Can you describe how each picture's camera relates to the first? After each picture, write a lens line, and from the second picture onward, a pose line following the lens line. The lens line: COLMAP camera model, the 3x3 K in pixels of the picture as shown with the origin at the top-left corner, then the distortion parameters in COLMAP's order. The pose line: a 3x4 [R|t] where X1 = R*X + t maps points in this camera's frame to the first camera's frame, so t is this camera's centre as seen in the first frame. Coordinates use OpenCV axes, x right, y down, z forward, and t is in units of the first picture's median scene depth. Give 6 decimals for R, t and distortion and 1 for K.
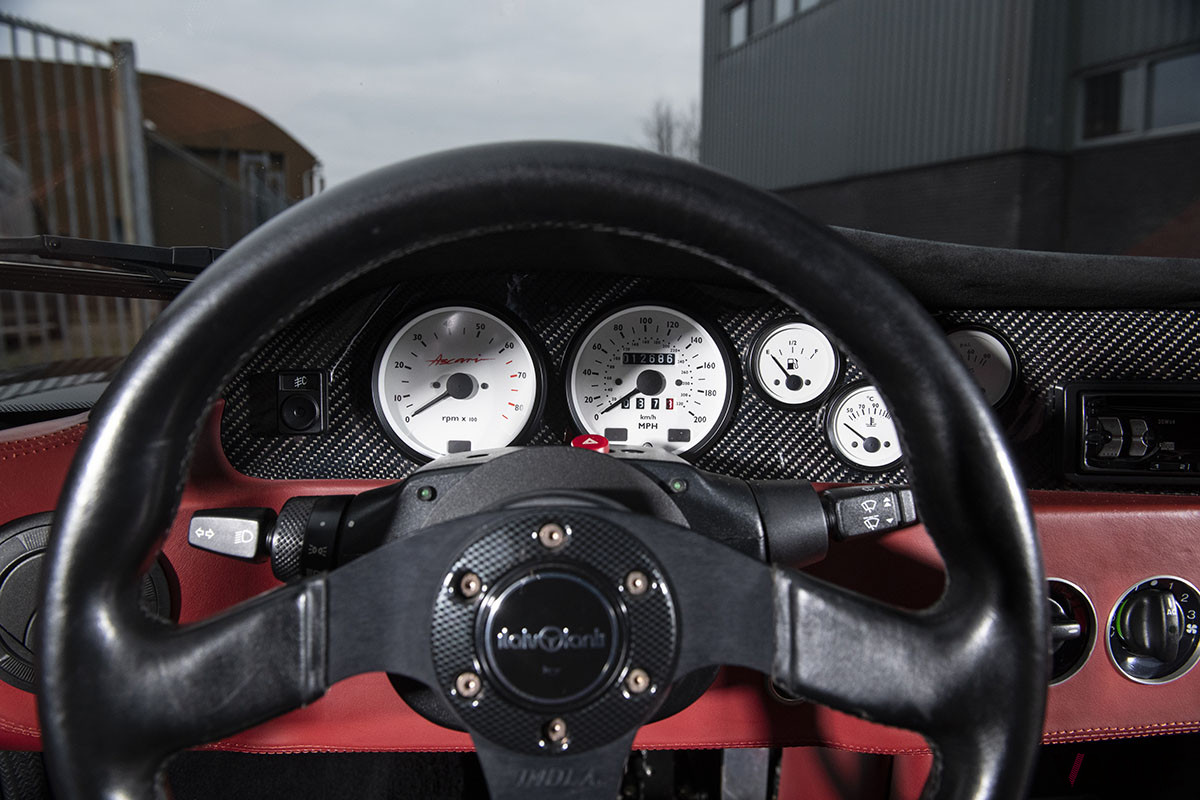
lens RADIAL K [[832.7, 0, 600.0], [0, 832.7, 400.0], [0, 0, 1]] dist [-0.061733, 0.000589]
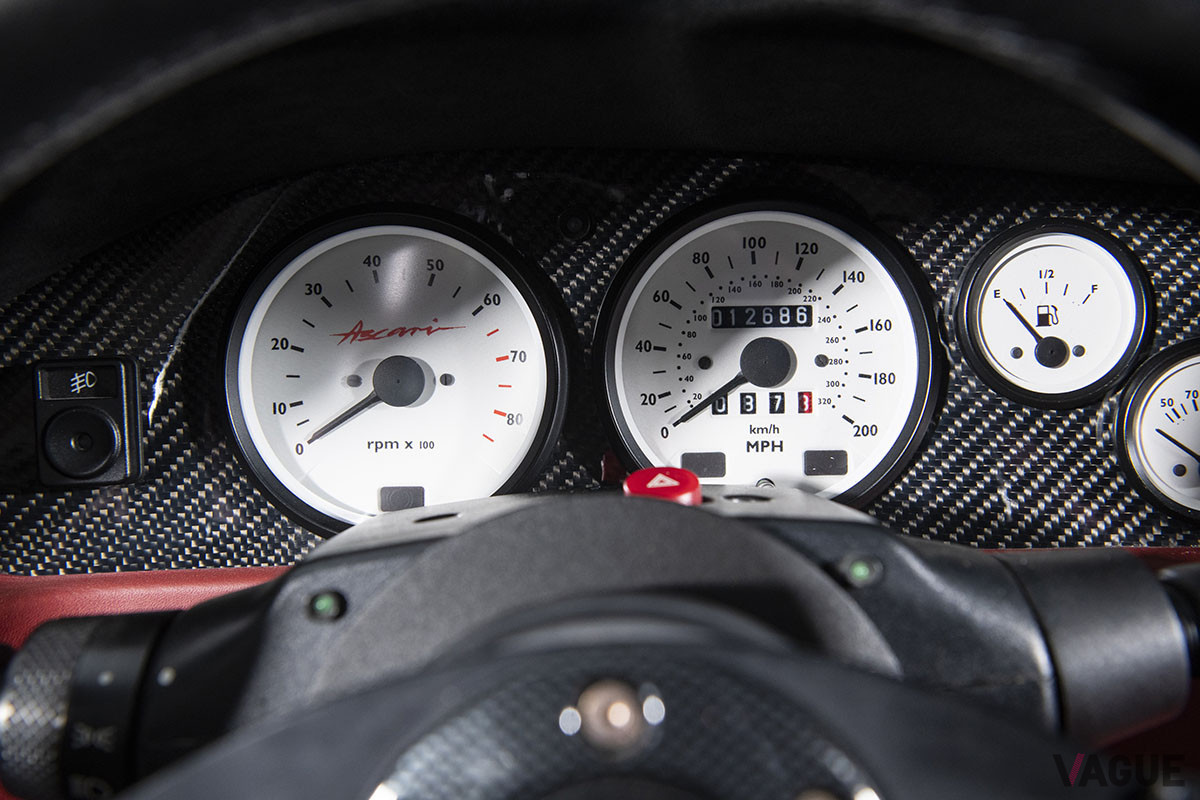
lens RADIAL K [[1205.2, 0, 600.0], [0, 1205.2, 400.0], [0, 0, 1]] dist [0.045920, 0.000736]
pose [[0.999275, -0.033406, -0.018249, -0.030359], [0.033204, 0.999385, -0.011278, 0.007579], [0.018615, 0.010664, 0.999770, 0.251562]]
